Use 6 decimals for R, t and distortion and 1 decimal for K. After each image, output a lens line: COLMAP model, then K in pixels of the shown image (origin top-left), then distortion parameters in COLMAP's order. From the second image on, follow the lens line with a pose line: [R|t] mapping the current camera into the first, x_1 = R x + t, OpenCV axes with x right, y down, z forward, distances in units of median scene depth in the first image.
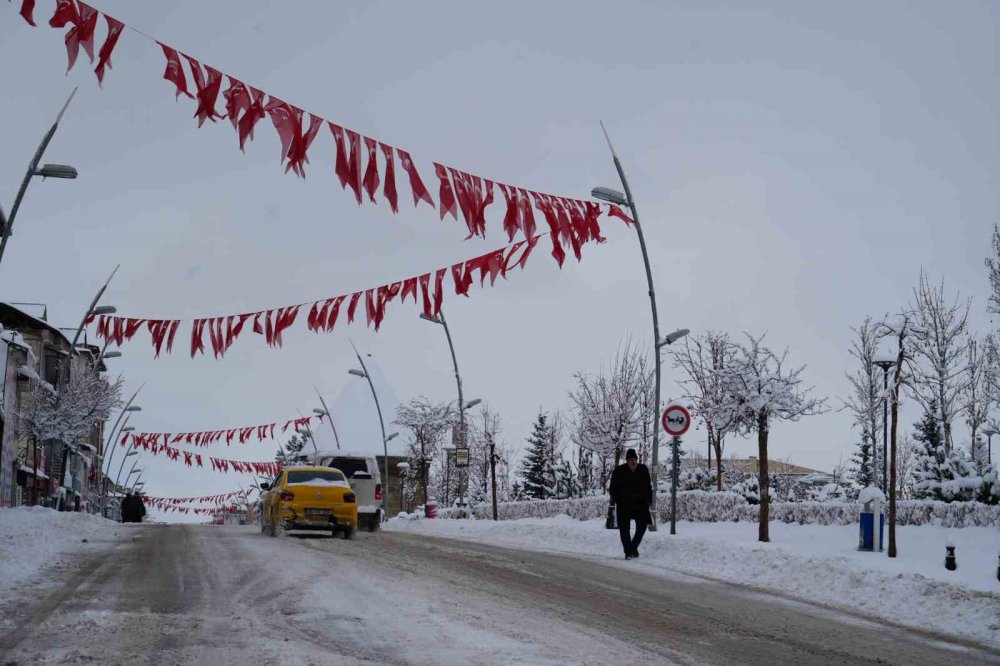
lens RADIAL K [[1738.3, 0, 500.0], [0, 1738.3, 333.0], [0, 0, 1]] dist [-0.030512, -0.019370]
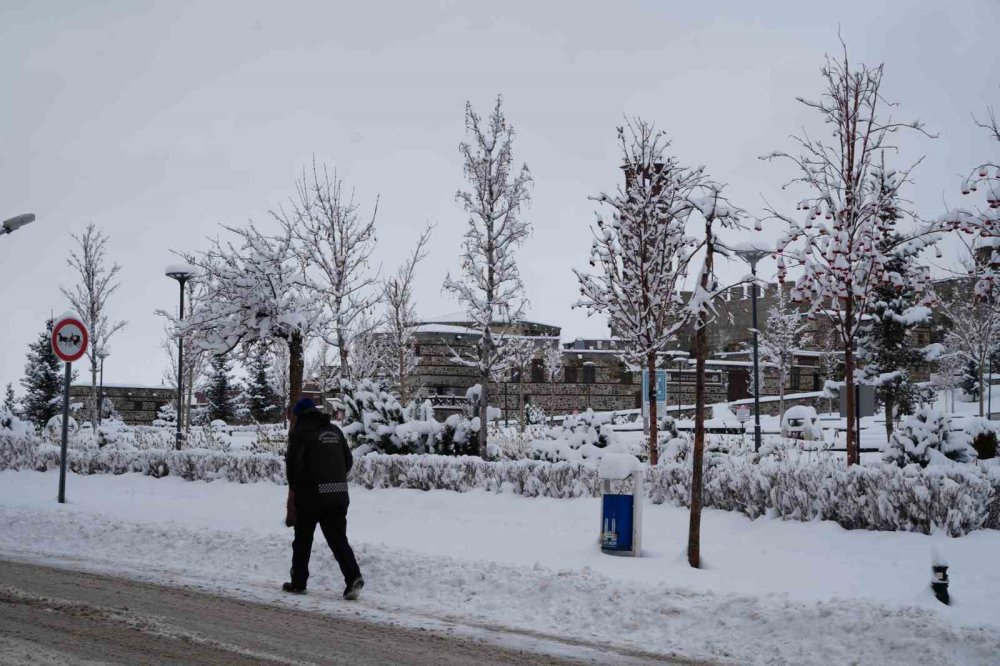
lens RADIAL K [[1738.3, 0, 500.0], [0, 1738.3, 333.0], [0, 0, 1]] dist [-0.030512, -0.019370]
pose [[0.868131, 0.023552, 0.495776, -0.092115], [-0.045953, 0.998397, 0.033036, 0.016255], [-0.494203, -0.051462, 0.867822, 0.300904]]
